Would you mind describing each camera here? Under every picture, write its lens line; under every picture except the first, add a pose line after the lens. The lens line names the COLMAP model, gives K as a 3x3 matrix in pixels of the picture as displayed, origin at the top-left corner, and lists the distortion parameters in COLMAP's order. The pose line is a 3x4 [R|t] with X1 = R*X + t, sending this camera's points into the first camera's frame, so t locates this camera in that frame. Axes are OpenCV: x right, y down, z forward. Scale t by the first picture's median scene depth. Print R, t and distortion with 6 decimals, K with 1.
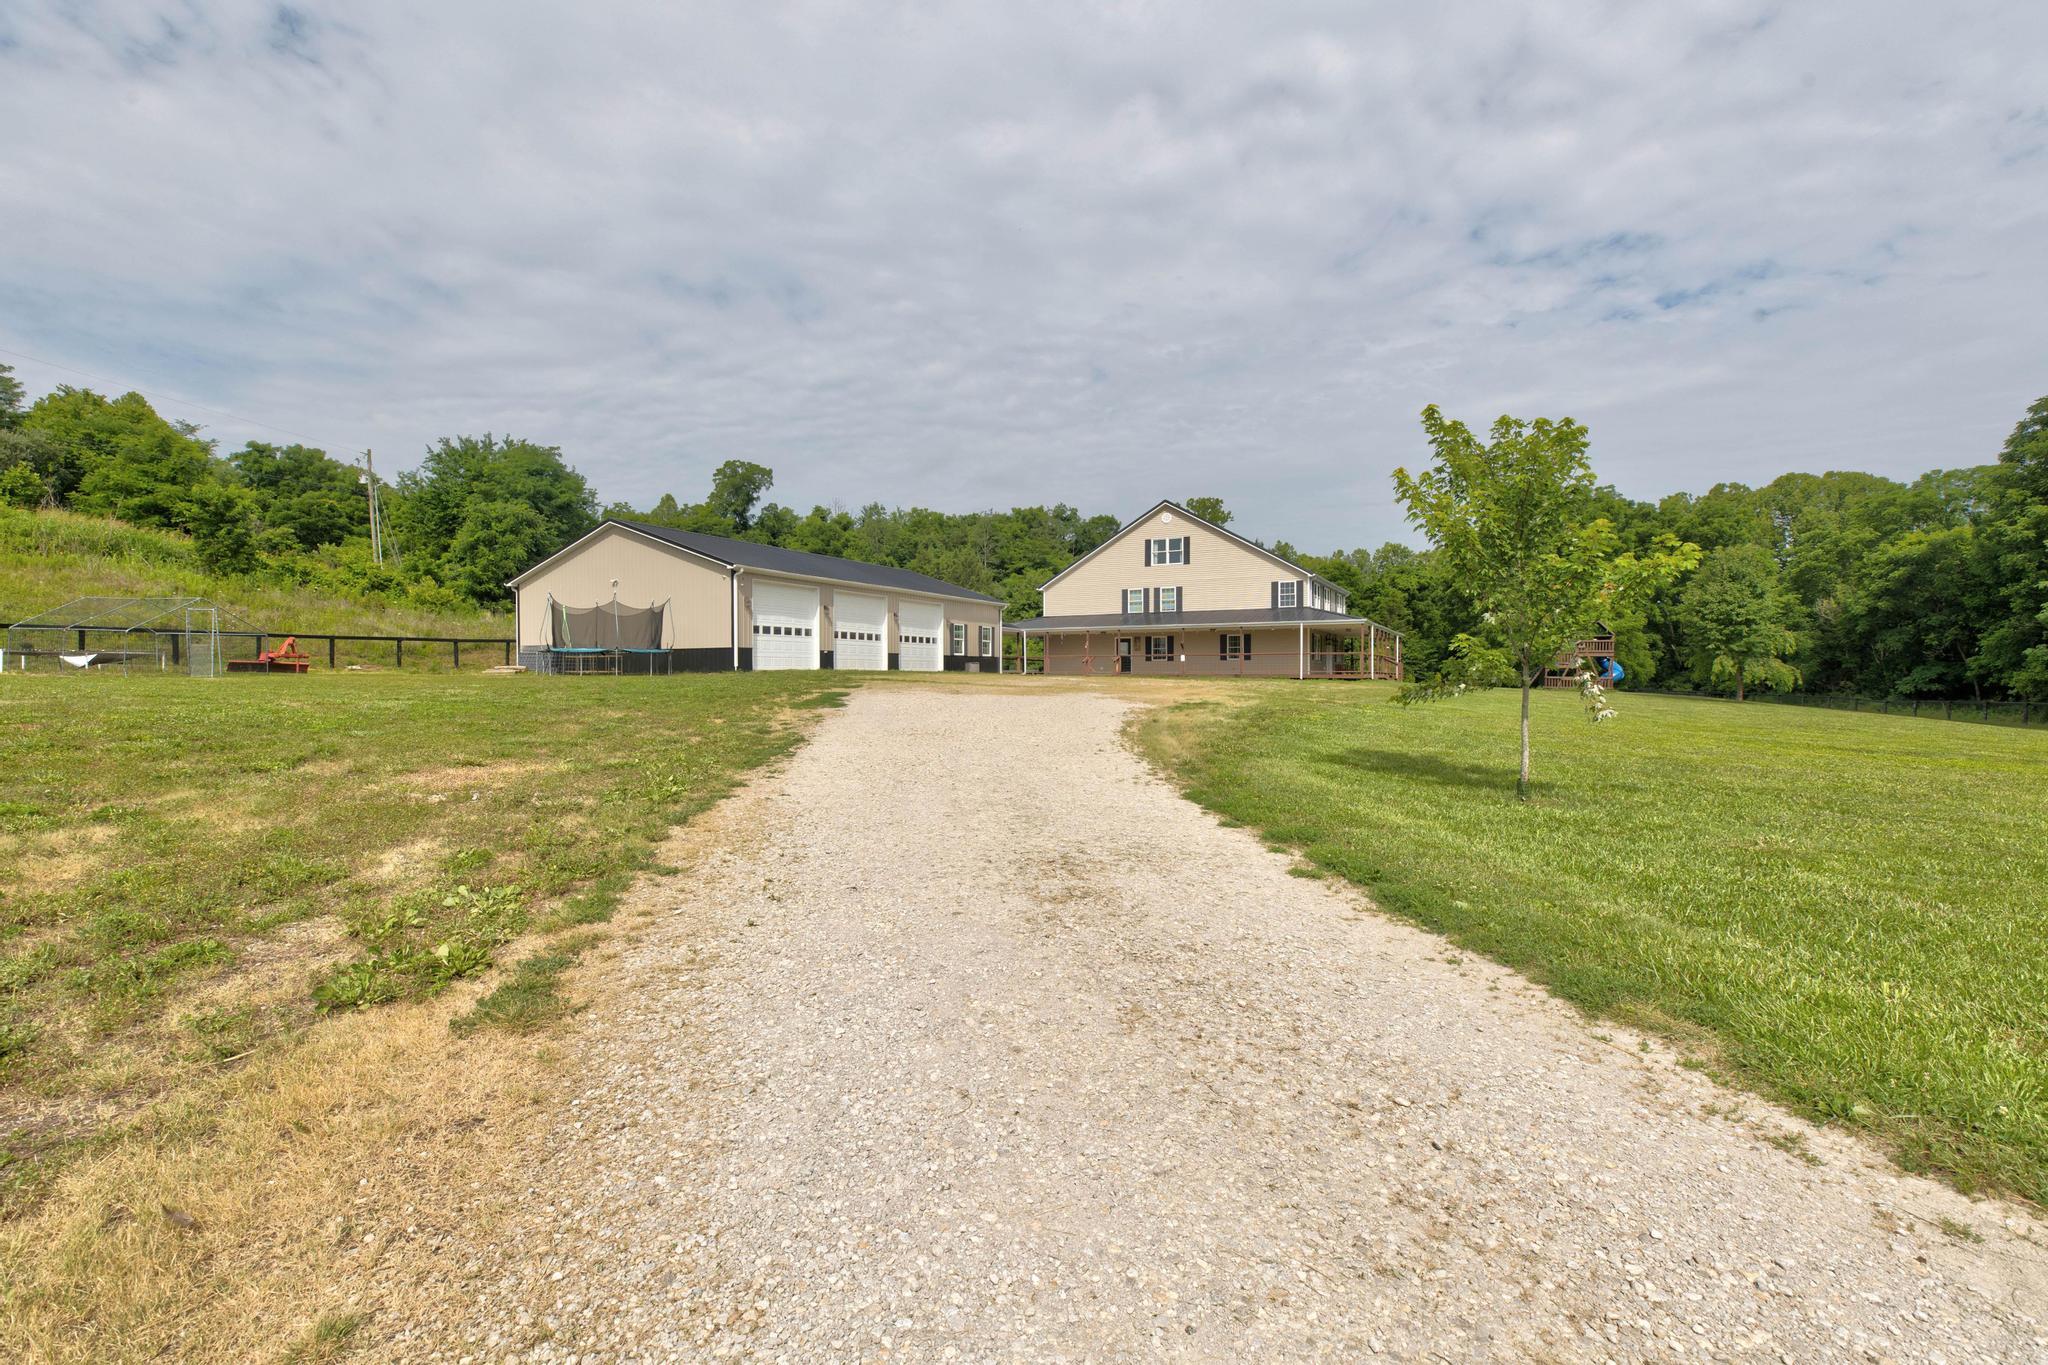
lens RADIAL K [[928.0, 0, 1019.9], [0, 928.0, 708.0], [0, 0, 1]] dist [0.023314, 0.000047]
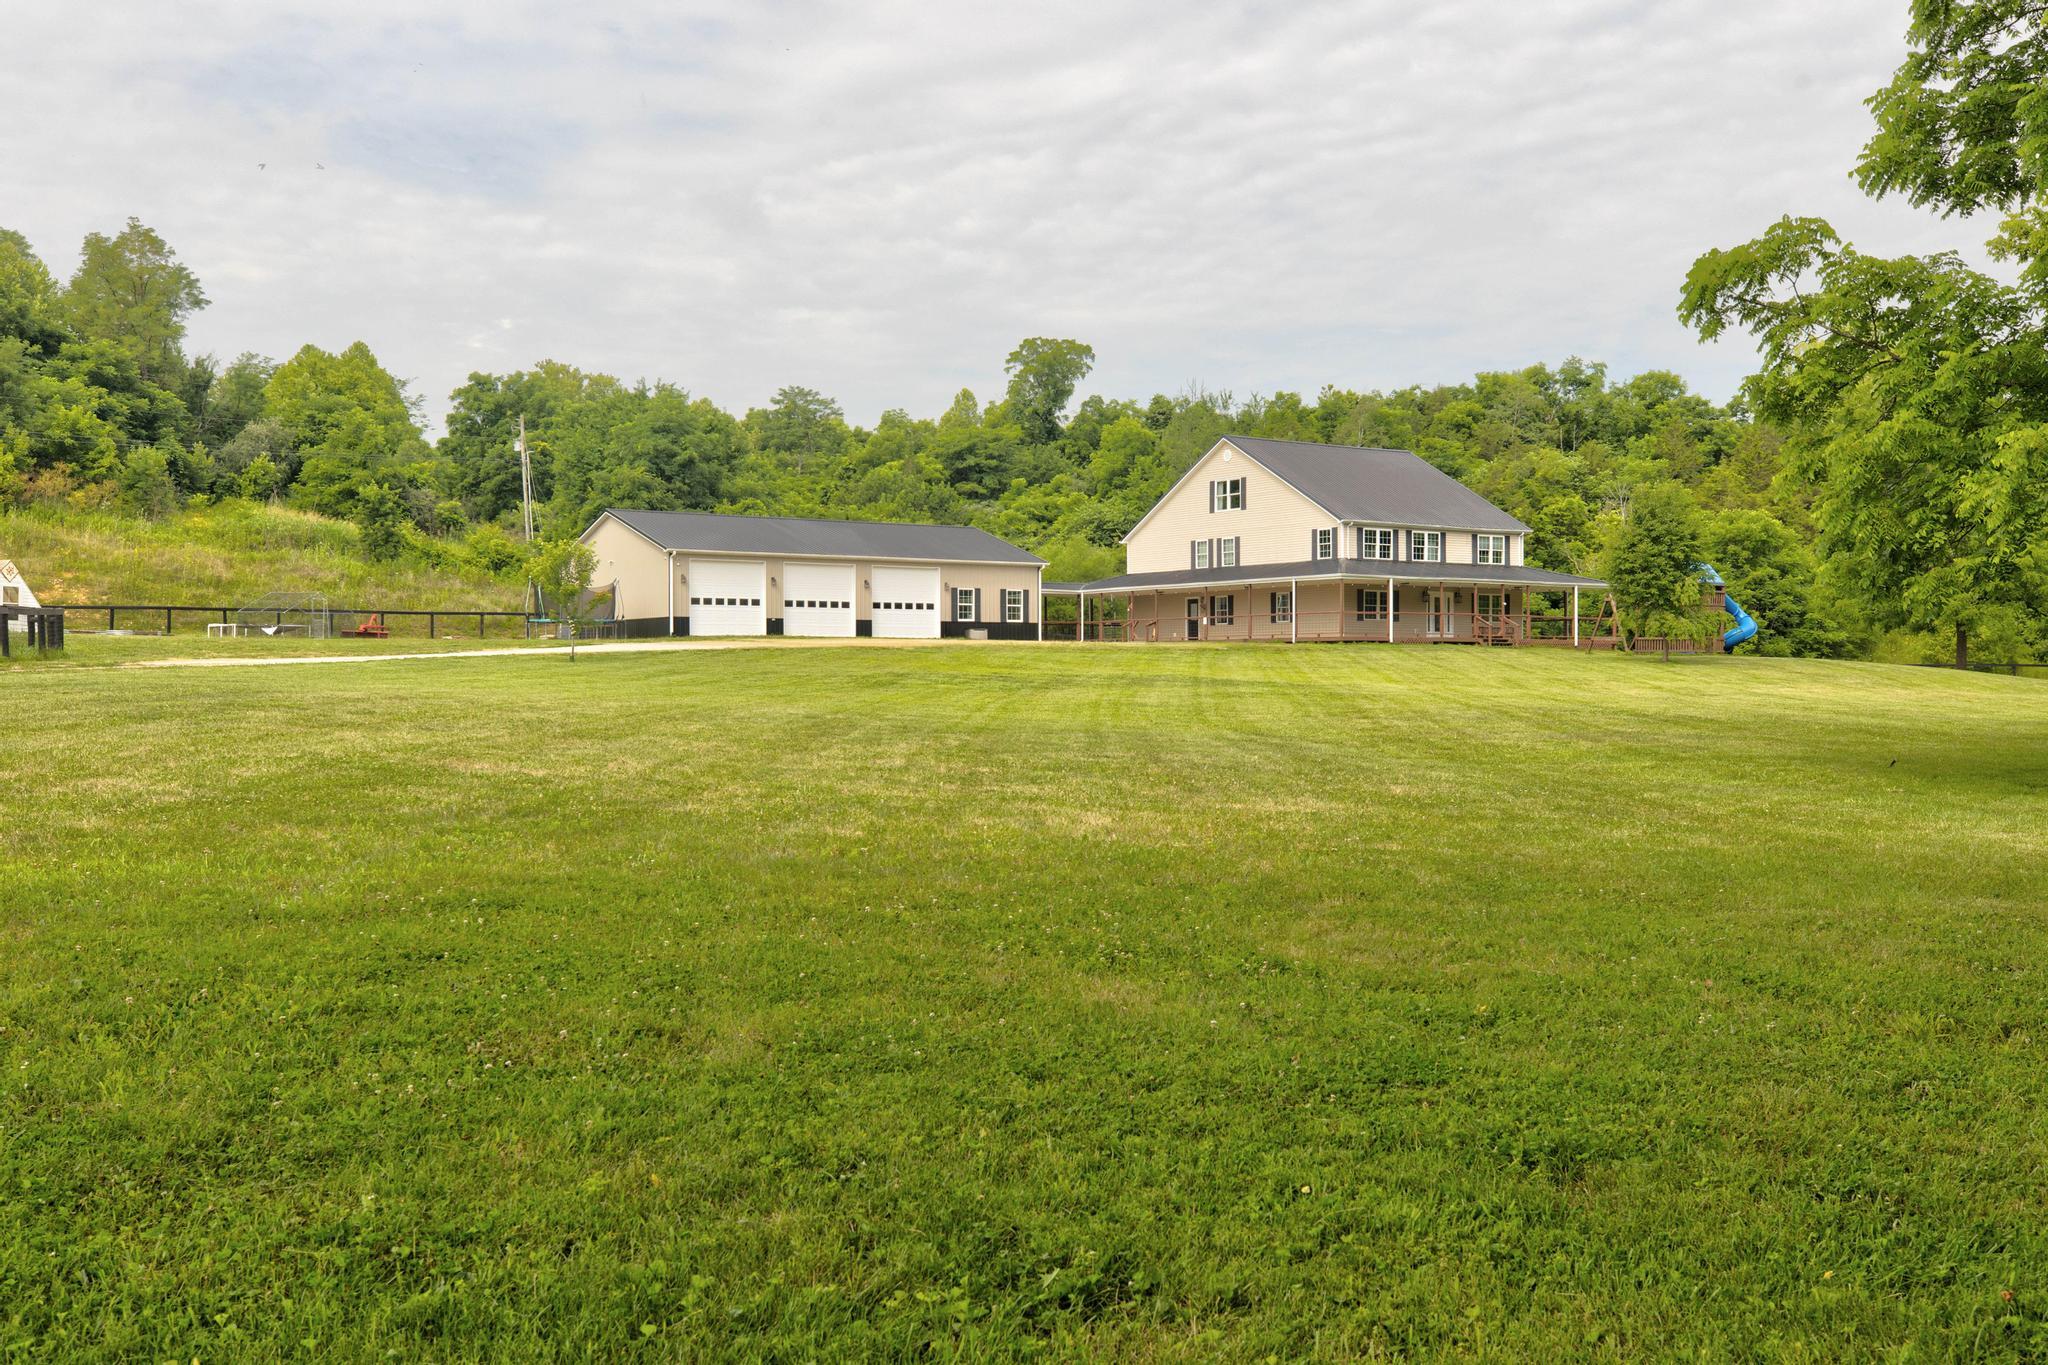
lens RADIAL K [[2013.4, 0, 1023.5], [0, 2013.4, 685.0], [0, 0, 1]] dist [0.012255, 0.001598]
pose [[0.897096, -0.000606, -0.441835, 0.755752], [-0.012838, 0.999541, -0.027437, 0.053303], [0.441649, 0.030286, 0.896677, -0.677159]]
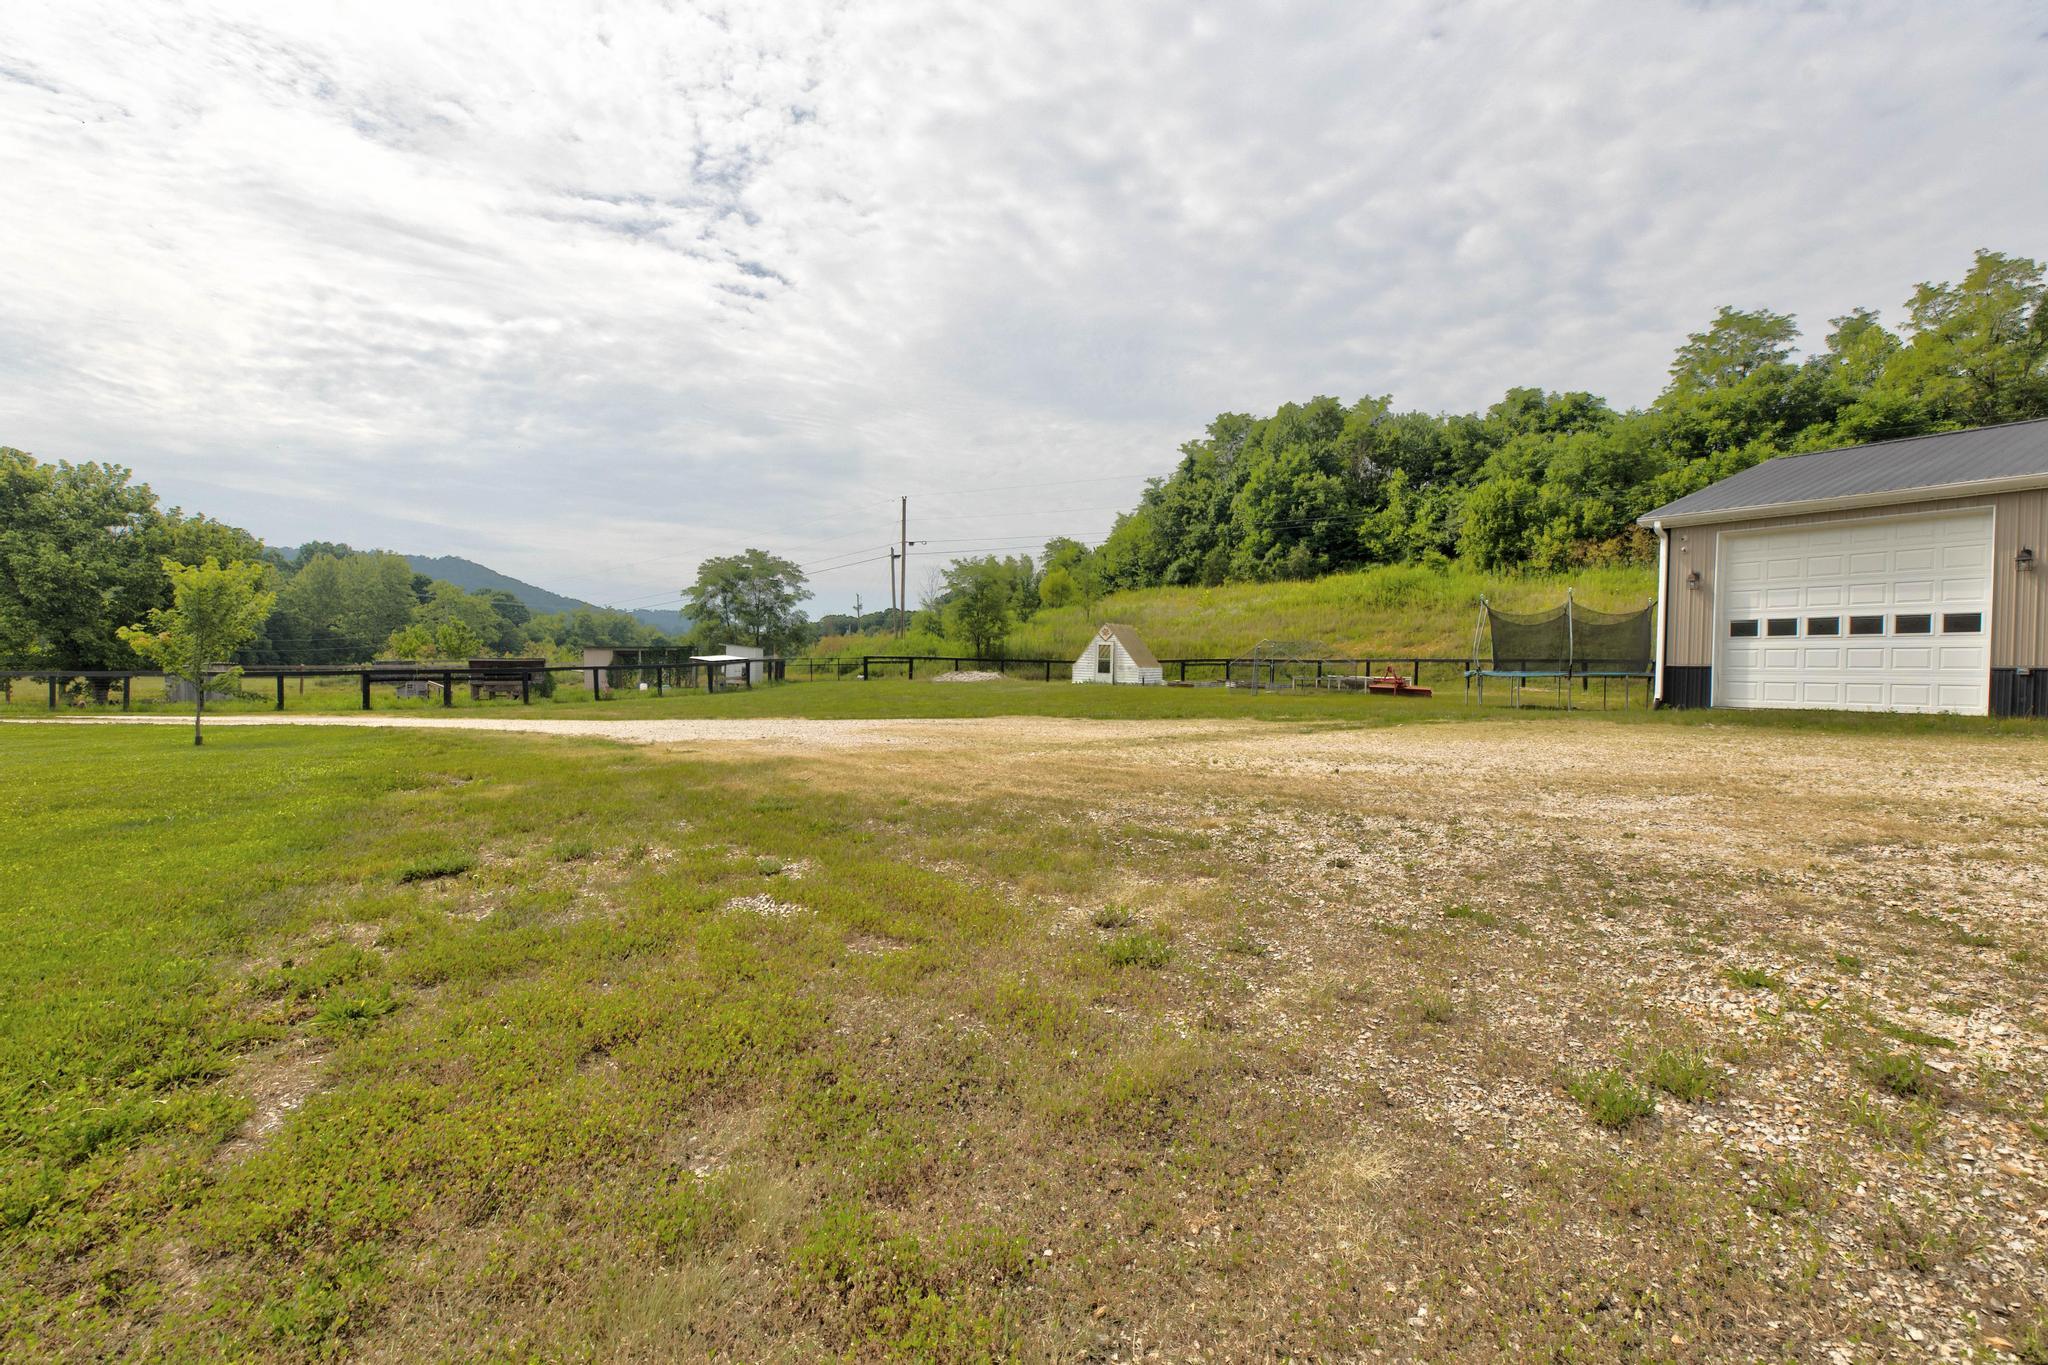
lens RADIAL K [[908.2, 0, 1026.7], [0, 908.2, 695.3], [0, 0, 1]] dist [0.001406, 0.000203]
pose [[-0.504048, 0.009226, -0.863626, 0.216760], [-0.054881, 0.997580, 0.042688, -0.030307], [0.861930, 0.068914, -0.502322, 0.579787]]
